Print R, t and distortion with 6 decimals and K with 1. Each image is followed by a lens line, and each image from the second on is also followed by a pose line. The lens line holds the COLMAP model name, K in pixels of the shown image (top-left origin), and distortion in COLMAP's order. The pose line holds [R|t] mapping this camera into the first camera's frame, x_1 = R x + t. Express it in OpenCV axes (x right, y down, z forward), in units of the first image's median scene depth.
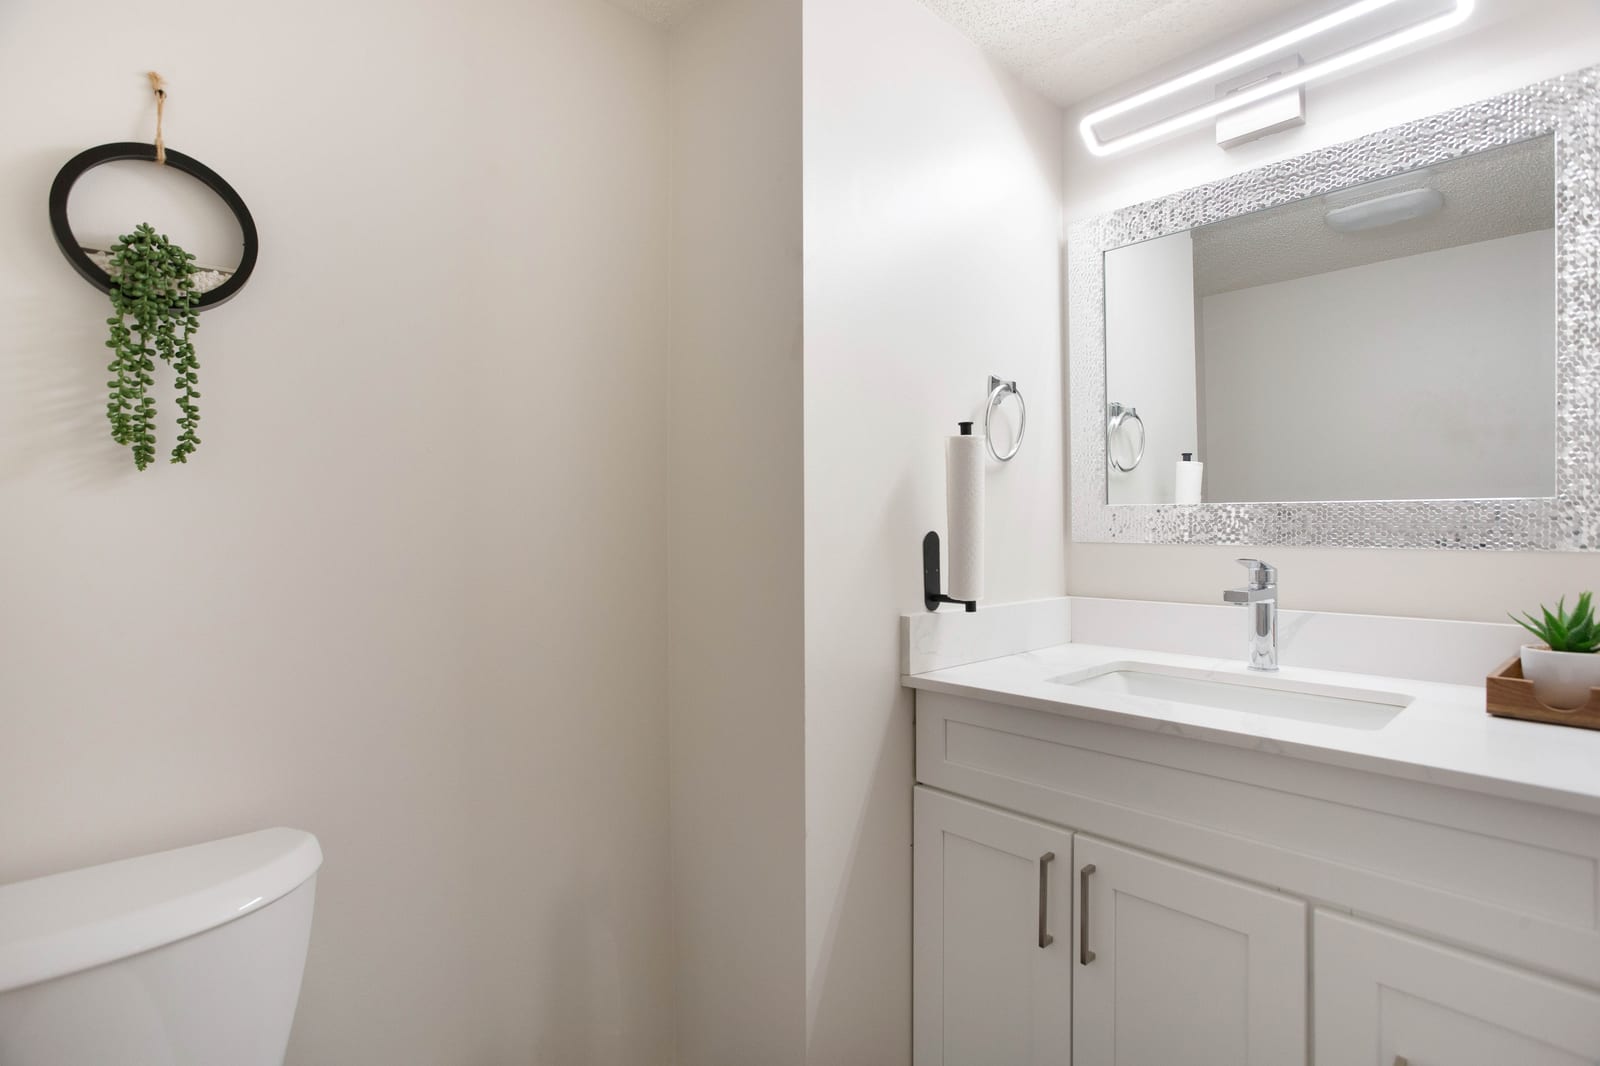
lens RADIAL K [[806.3, 0, 793.6], [0, 806.3, 521.2], [0, 0, 1]] dist [-0.062226, 0.036290]
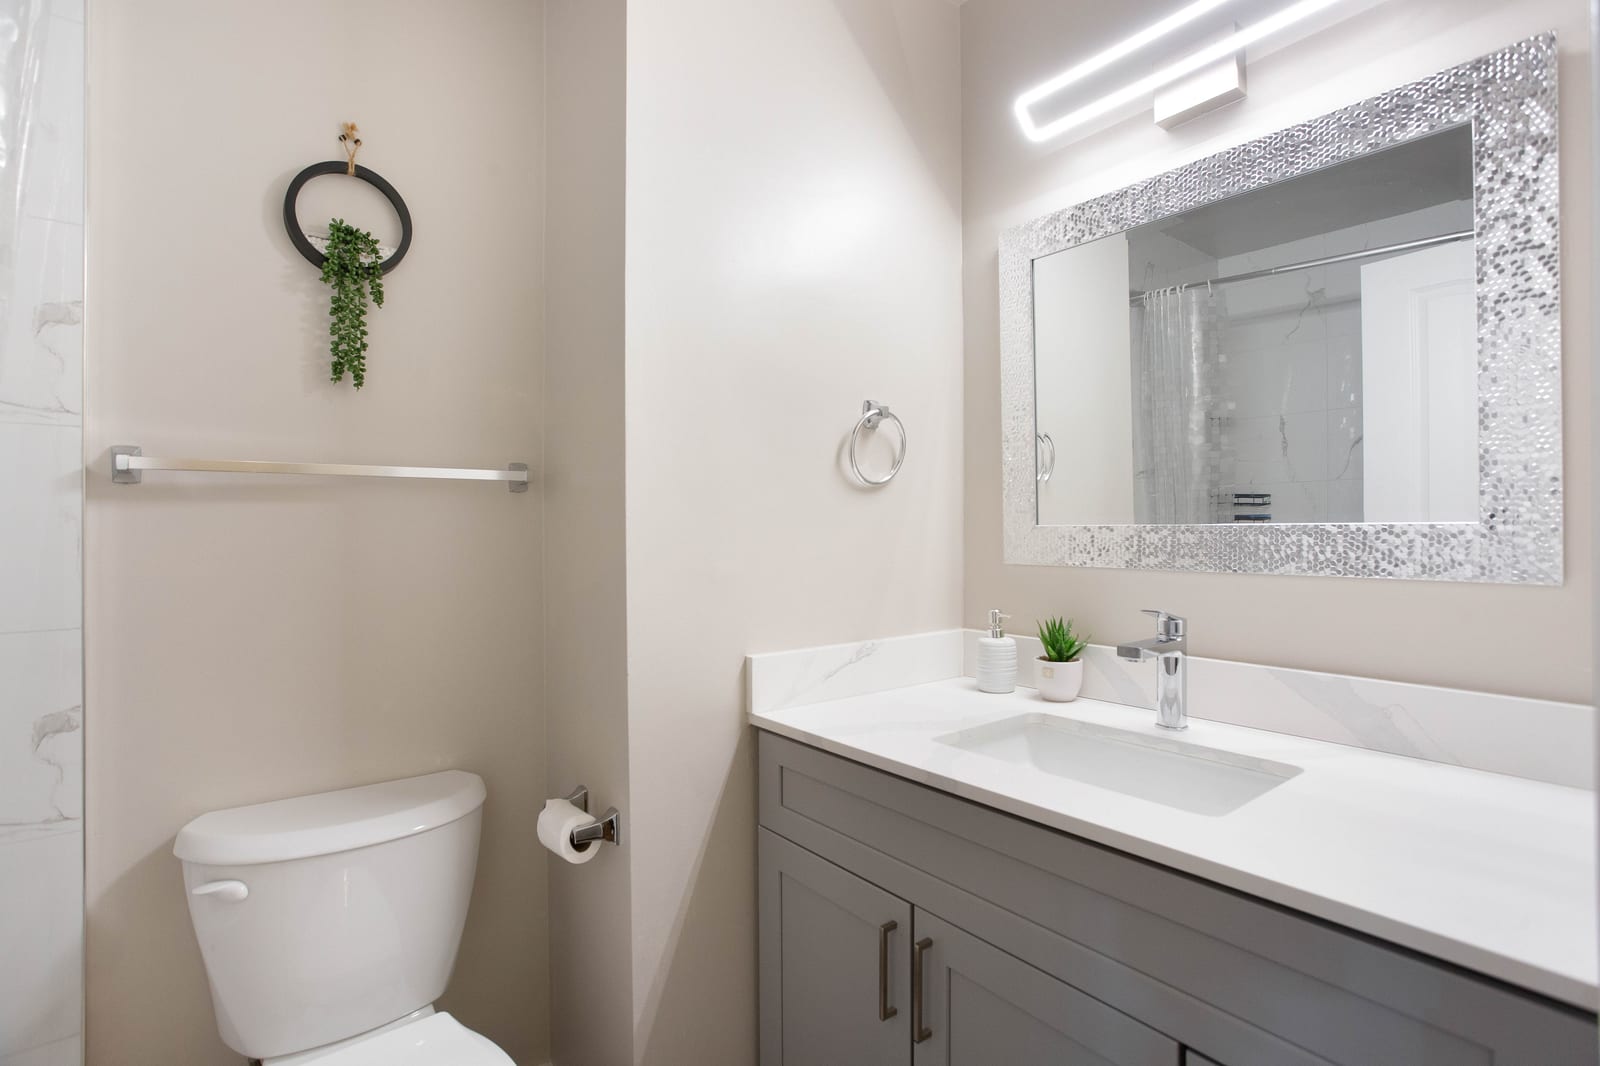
lens RADIAL K [[806.3, 0, 793.6], [0, 806.3, 521.2], [0, 0, 1]] dist [-0.062226, 0.036290]
pose [[0.996127, 0.012254, -0.087062, 0.213291], [-0.014159, 0.999673, -0.021299, -0.001217], [0.086773, 0.022449, 0.995975, 0.082501]]
